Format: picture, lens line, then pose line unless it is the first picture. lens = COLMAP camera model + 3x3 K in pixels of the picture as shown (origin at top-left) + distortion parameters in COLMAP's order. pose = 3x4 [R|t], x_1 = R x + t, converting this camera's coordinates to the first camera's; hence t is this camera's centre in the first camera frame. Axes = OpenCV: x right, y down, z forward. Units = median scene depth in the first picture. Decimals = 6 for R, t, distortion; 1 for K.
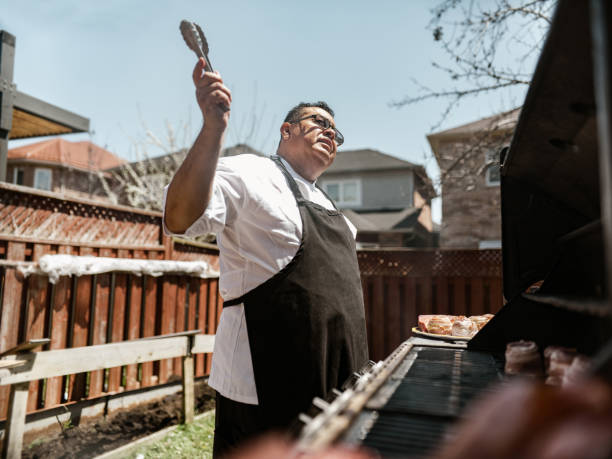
lens RADIAL K [[524.5, 0, 306.4], [0, 524.5, 228.9], [0, 0, 1]] dist [0.061113, 0.020563]
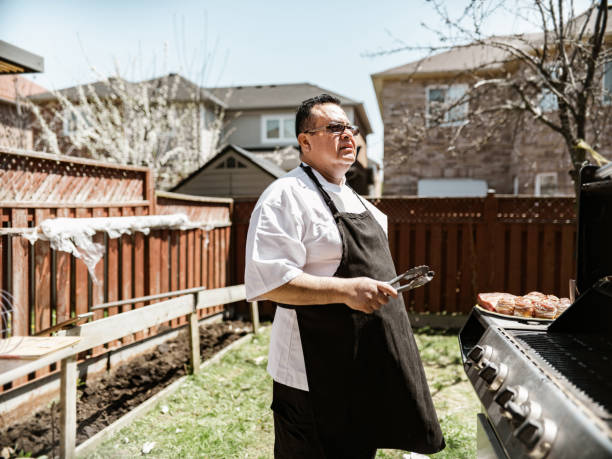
lens RADIAL K [[524.5, 0, 304.7], [0, 524.5, 230.5], [0, 0, 1]] dist [0.061113, 0.020563]
pose [[0.985345, -0.019876, 0.169409, -0.173325], [-0.005351, 0.989097, 0.147169, -0.069039], [-0.170487, -0.145919, 0.974496, -0.022548]]
